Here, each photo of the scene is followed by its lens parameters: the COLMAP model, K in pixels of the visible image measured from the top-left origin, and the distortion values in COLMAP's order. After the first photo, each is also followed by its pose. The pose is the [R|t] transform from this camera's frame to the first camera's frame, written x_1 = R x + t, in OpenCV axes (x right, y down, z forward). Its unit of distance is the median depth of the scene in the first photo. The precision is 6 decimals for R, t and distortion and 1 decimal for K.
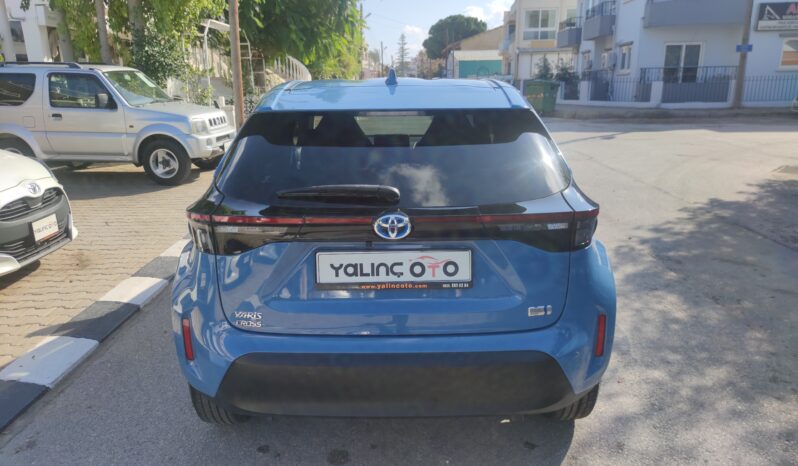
lens RADIAL K [[563.6, 0, 397.5], [0, 563.6, 245.3], [0, 0, 1]] dist [0.063815, -0.048793]
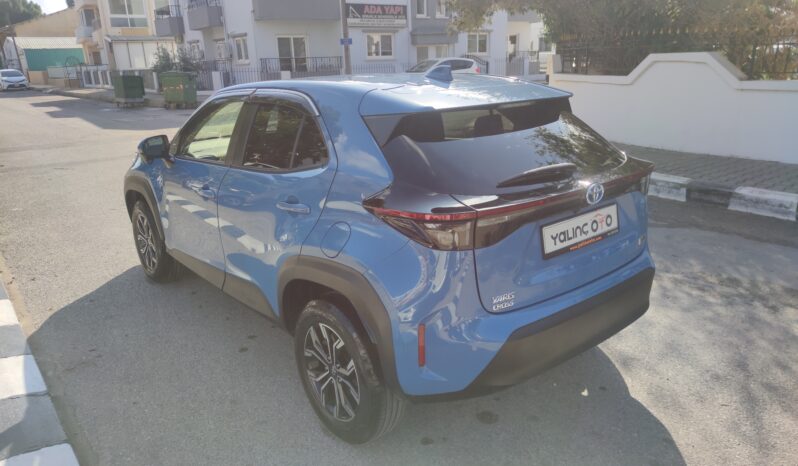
lens RADIAL K [[563.6, 0, 397.5], [0, 563.6, 245.3], [0, 0, 1]] dist [0.063815, -0.048793]
pose [[0.776885, -0.208988, 0.593947, -0.097655], [0.199165, 0.976439, 0.083063, -0.009844], [-0.597313, 0.053763, 0.800204, 0.023540]]
